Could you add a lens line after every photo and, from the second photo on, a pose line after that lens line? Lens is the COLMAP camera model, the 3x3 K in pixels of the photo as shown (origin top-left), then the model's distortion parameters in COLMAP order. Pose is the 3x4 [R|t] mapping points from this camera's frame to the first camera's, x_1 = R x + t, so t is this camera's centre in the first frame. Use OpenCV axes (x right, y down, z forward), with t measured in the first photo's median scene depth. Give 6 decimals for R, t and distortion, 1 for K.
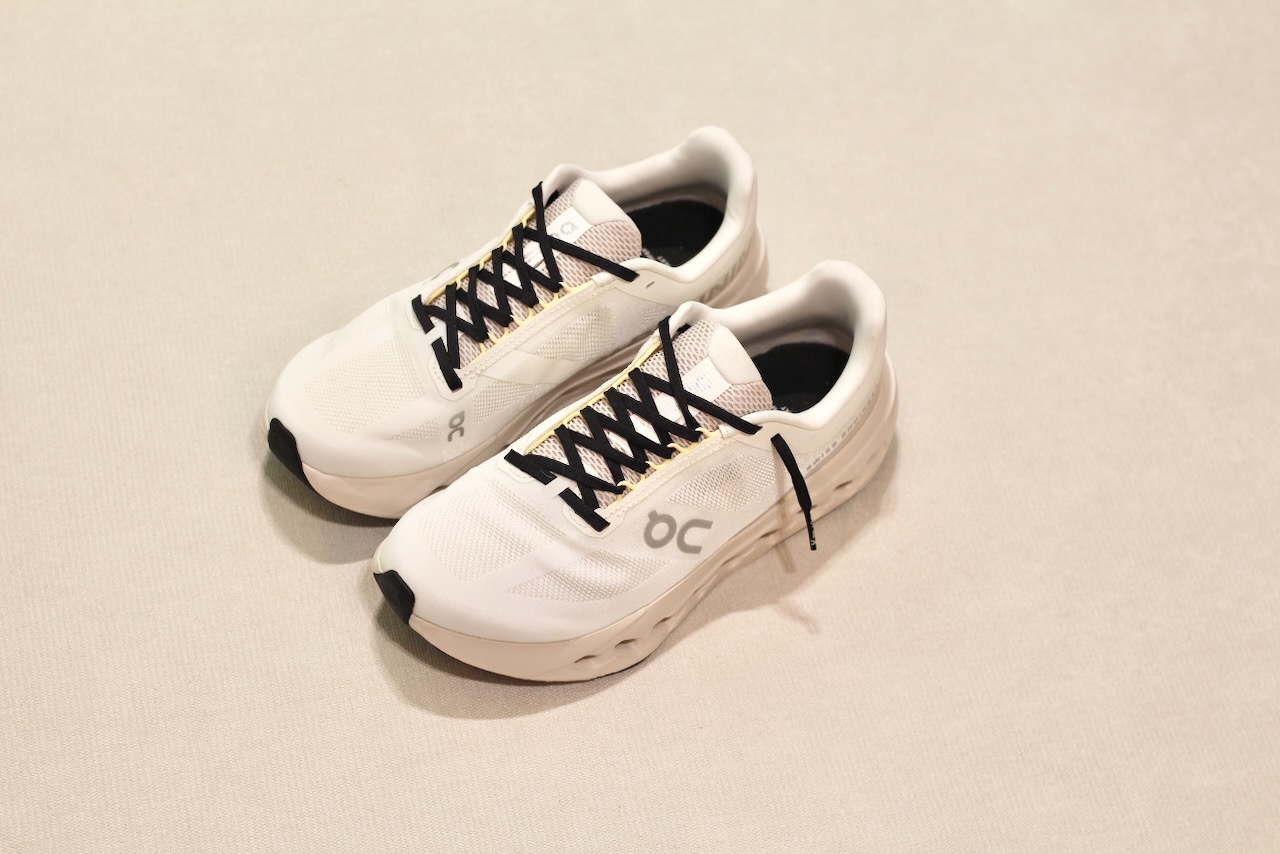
lens RADIAL K [[3051.9, 0, 640.0], [0, 3051.9, 427.0], [0, 0, 1]] dist [-0.048221, -0.402198]
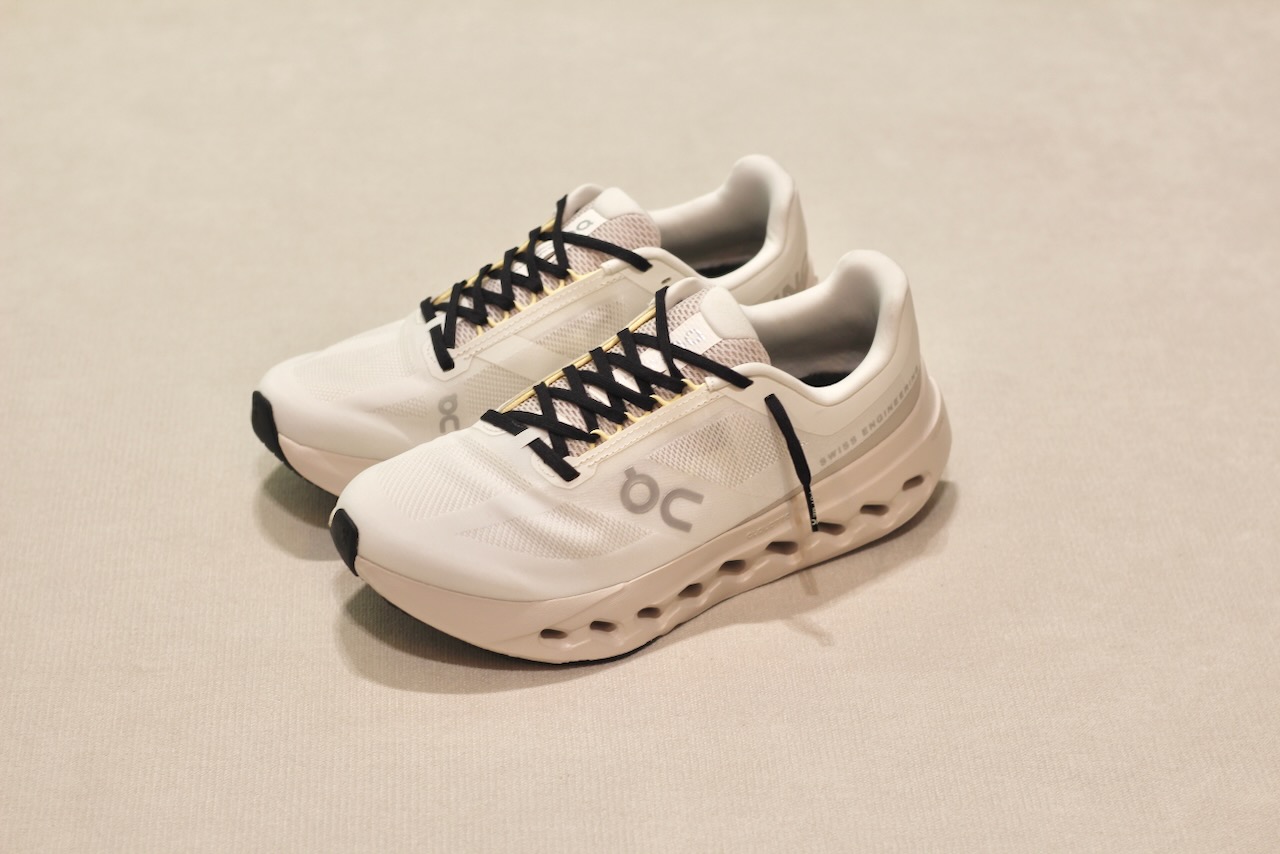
lens RADIAL K [[3051.9, 0, 640.0], [0, 3051.9, 427.0], [0, 0, 1]] dist [-0.048221, -0.402198]
pose [[0.980594, -0.002647, -0.196034, 0.183072], [-0.060532, 0.946968, -0.315576, 0.298935], [0.186473, 0.321318, 0.928430, 0.141212]]
